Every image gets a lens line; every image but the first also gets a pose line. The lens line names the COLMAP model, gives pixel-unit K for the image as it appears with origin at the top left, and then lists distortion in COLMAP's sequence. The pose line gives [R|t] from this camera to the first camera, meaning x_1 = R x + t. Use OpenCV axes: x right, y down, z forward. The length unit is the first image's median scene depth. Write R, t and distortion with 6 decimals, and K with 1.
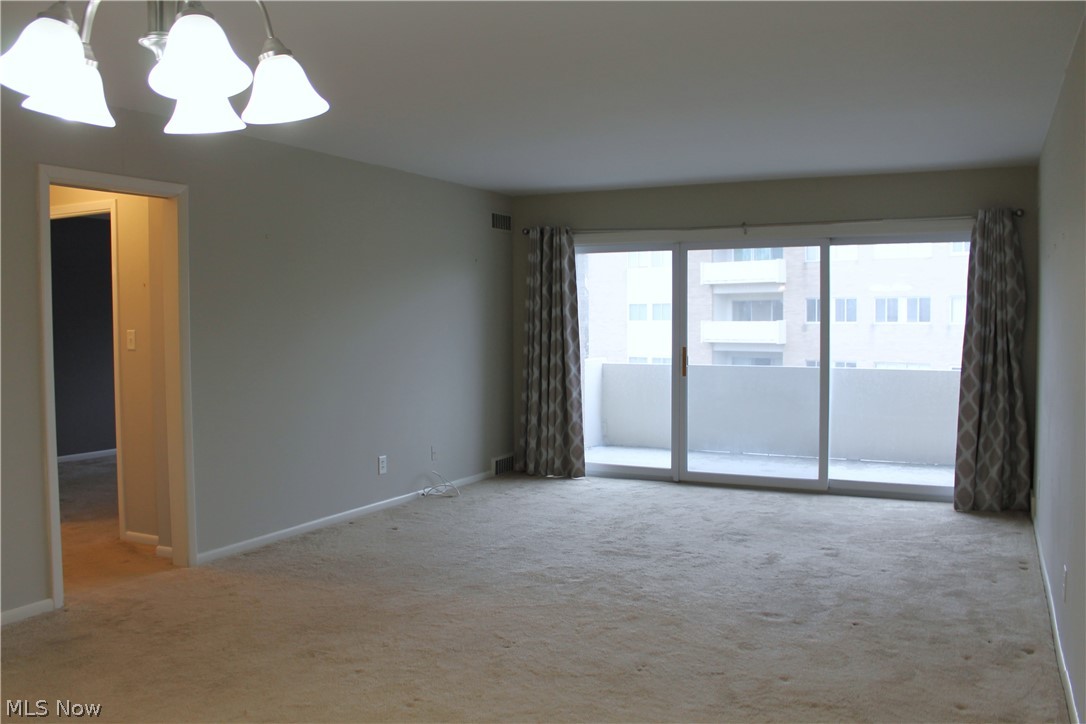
lens RADIAL K [[938.4, 0, 541.7], [0, 938.4, 353.2], [0, 0, 1]] dist [-0.153426, 0.132780]
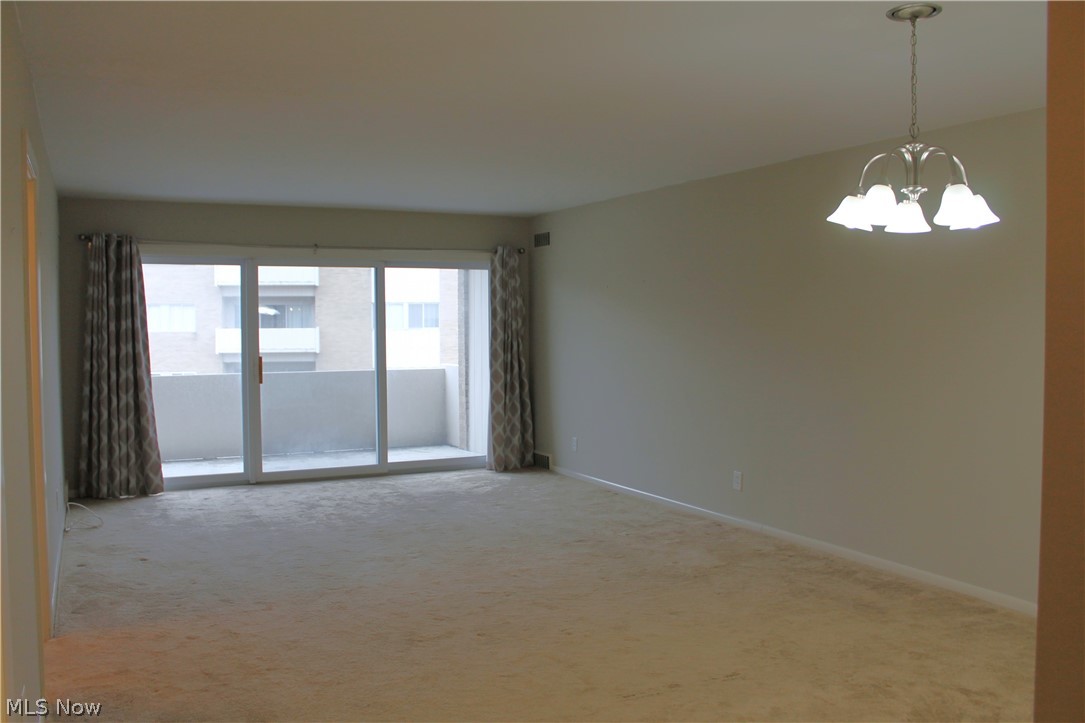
lens RADIAL K [[937.5, 0, 540.2], [0, 937.5, 370.3], [0, 0, 1]] dist [-0.153426, 0.132780]
pose [[0.595289, -0.035488, 0.802728, -0.499460], [0.037367, 0.999166, 0.016462, 0.003568], [-0.802643, 0.020196, 0.596118, 0.110969]]
